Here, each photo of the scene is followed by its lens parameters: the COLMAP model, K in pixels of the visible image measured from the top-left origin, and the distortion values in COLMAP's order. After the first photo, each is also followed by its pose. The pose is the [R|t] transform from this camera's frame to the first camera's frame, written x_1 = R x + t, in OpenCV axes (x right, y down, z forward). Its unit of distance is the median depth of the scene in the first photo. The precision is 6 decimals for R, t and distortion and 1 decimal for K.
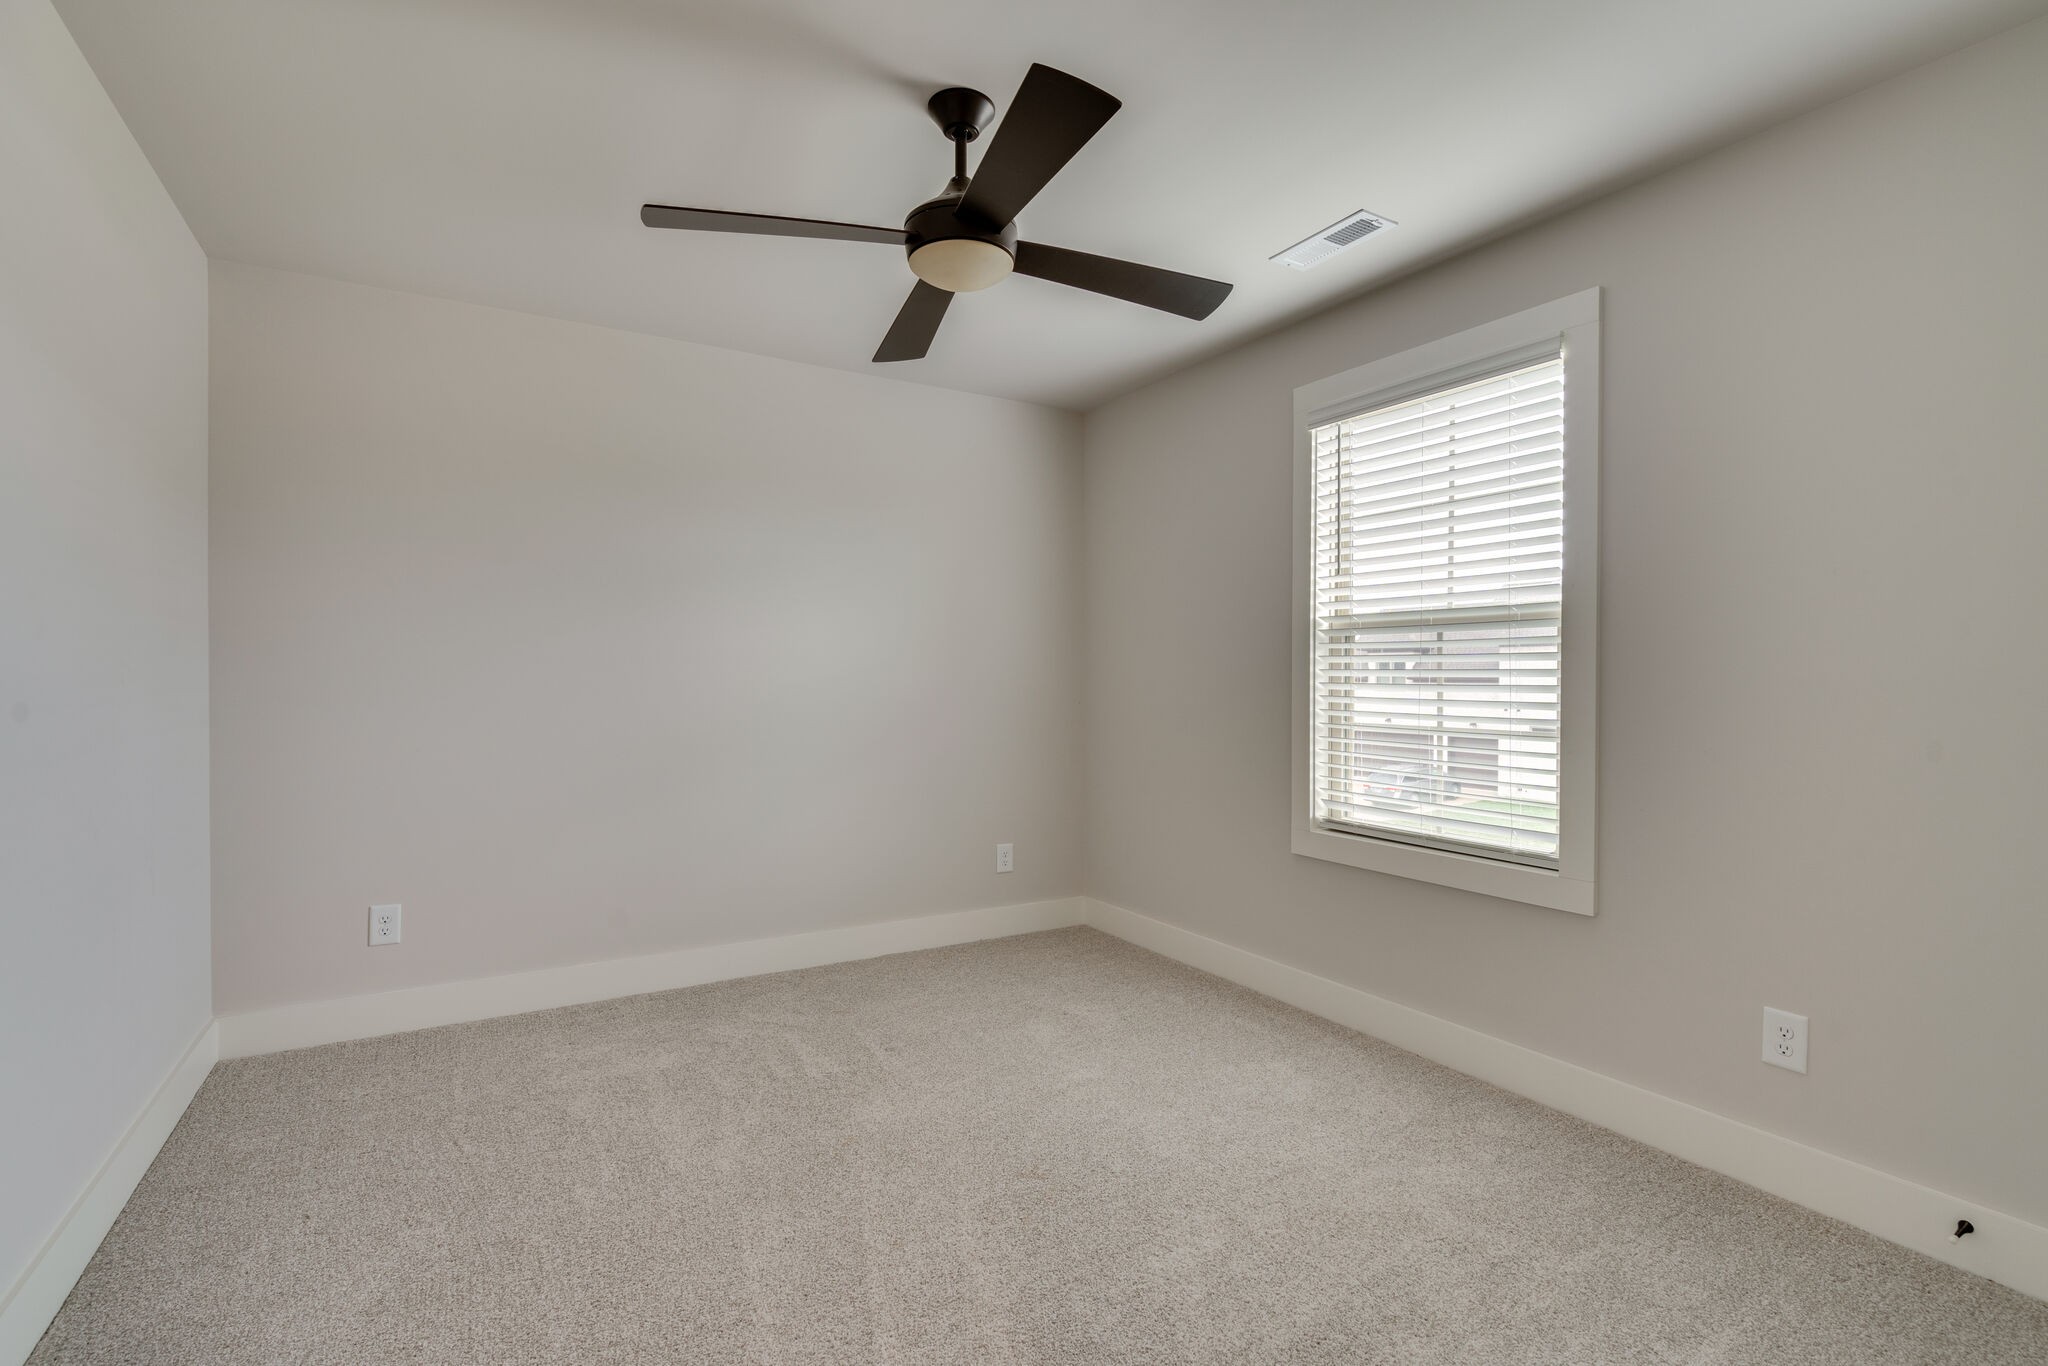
lens RADIAL K [[968.0, 0, 1026.2], [0, 968.0, 679.5], [0, 0, 1]] dist [0.001305, 0.000475]
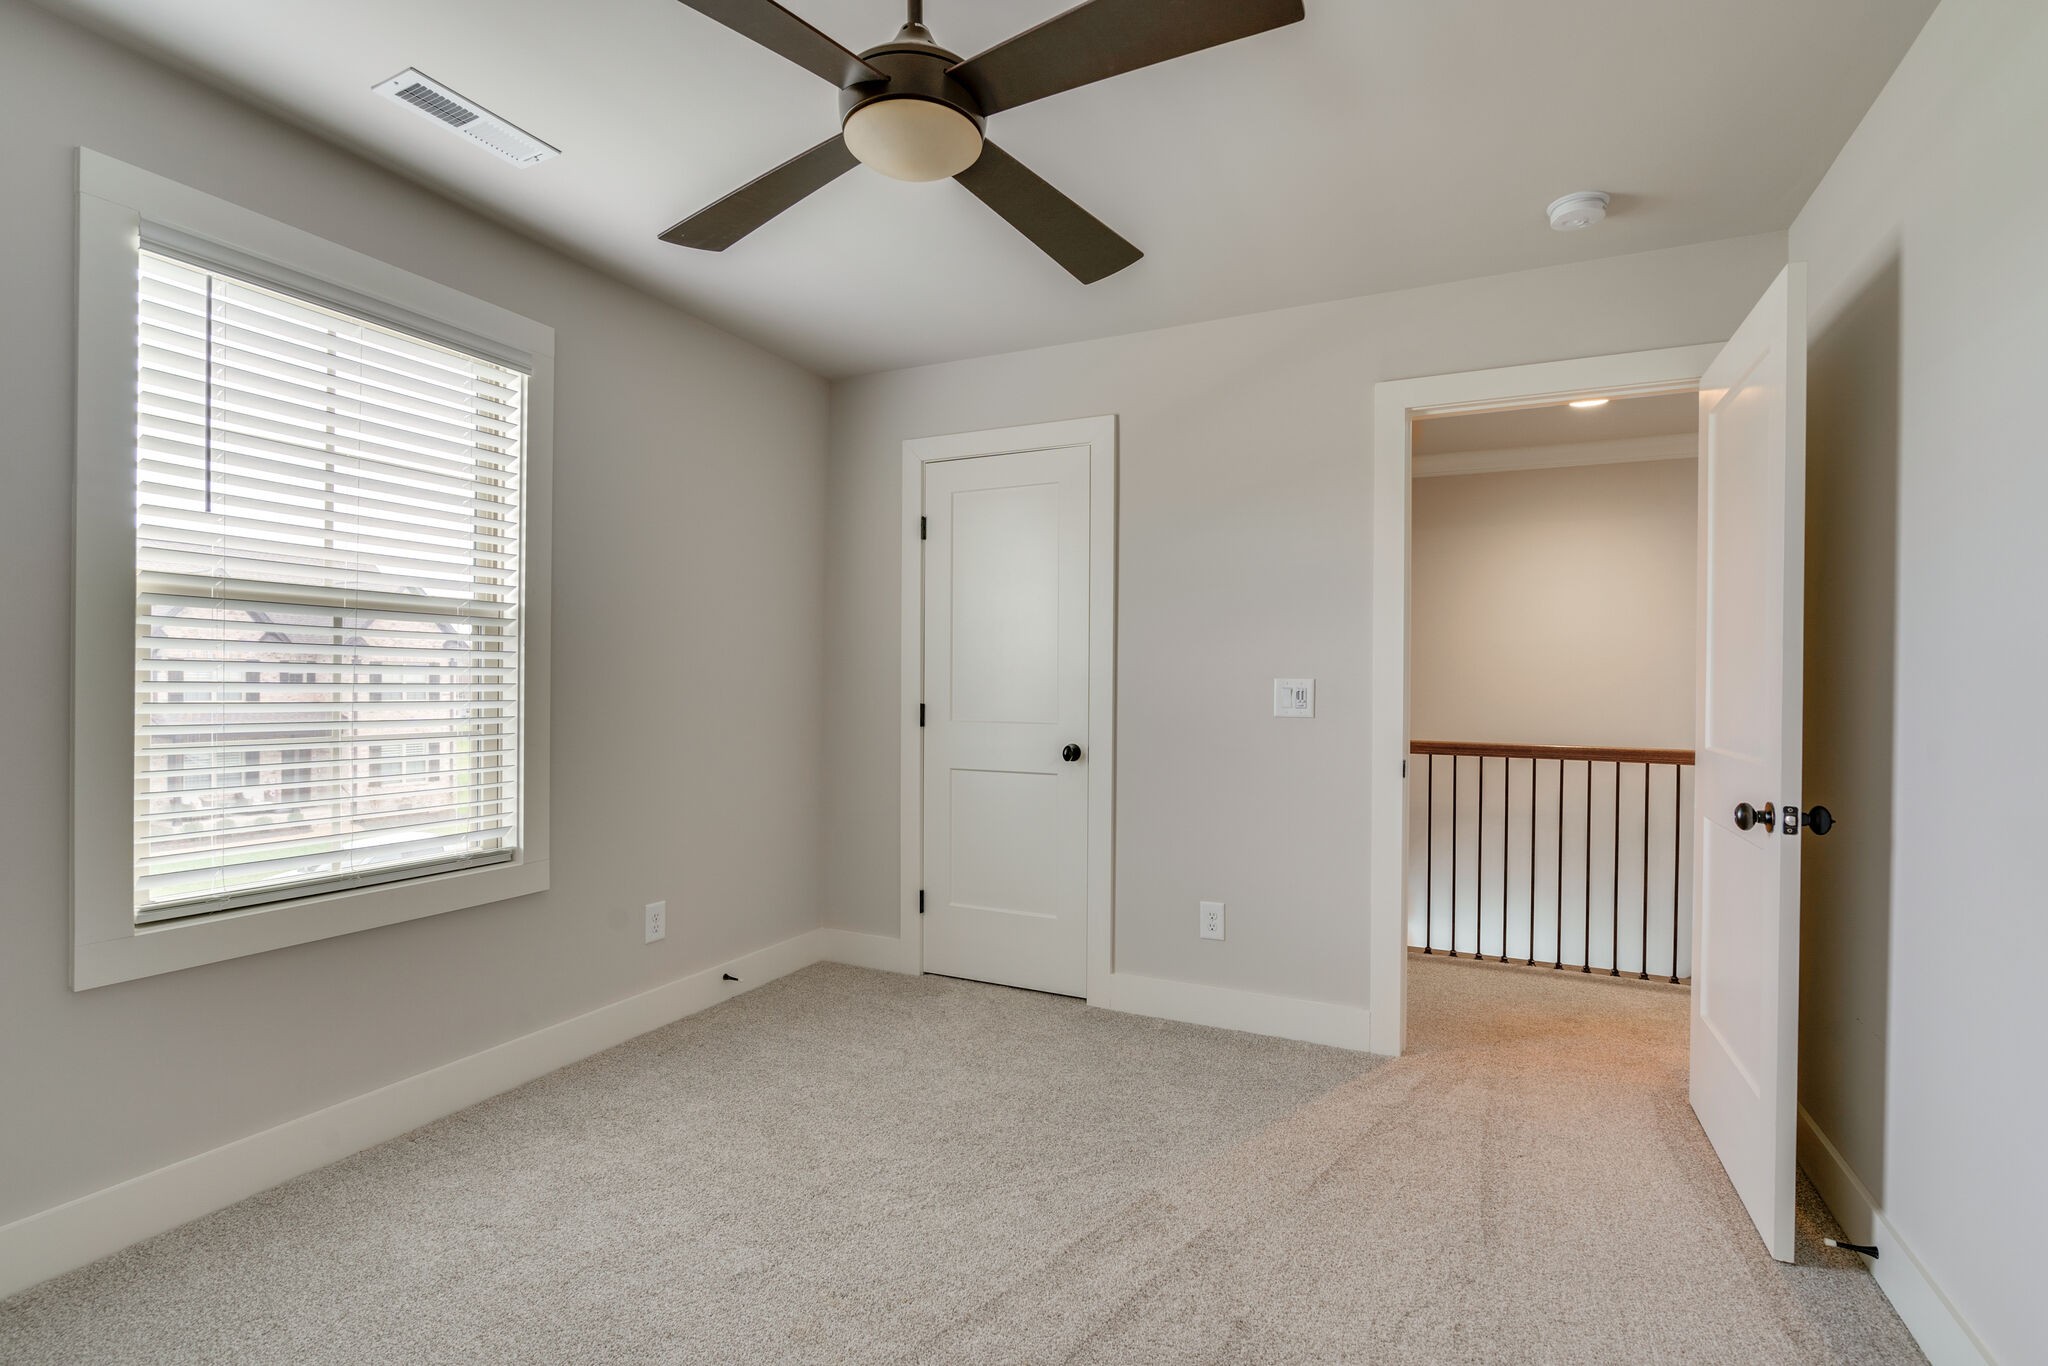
lens RADIAL K [[968.0, 0, 1028.1], [0, 968.0, 675.8], [0, 0, 1]] dist [0.001305, 0.000475]
pose [[-0.563390, -0.005372, 0.826174, -0.563417], [-0.012966, 0.999913, -0.002340, -0.006355], [-0.826090, -0.012031, -0.563410, 1.015013]]
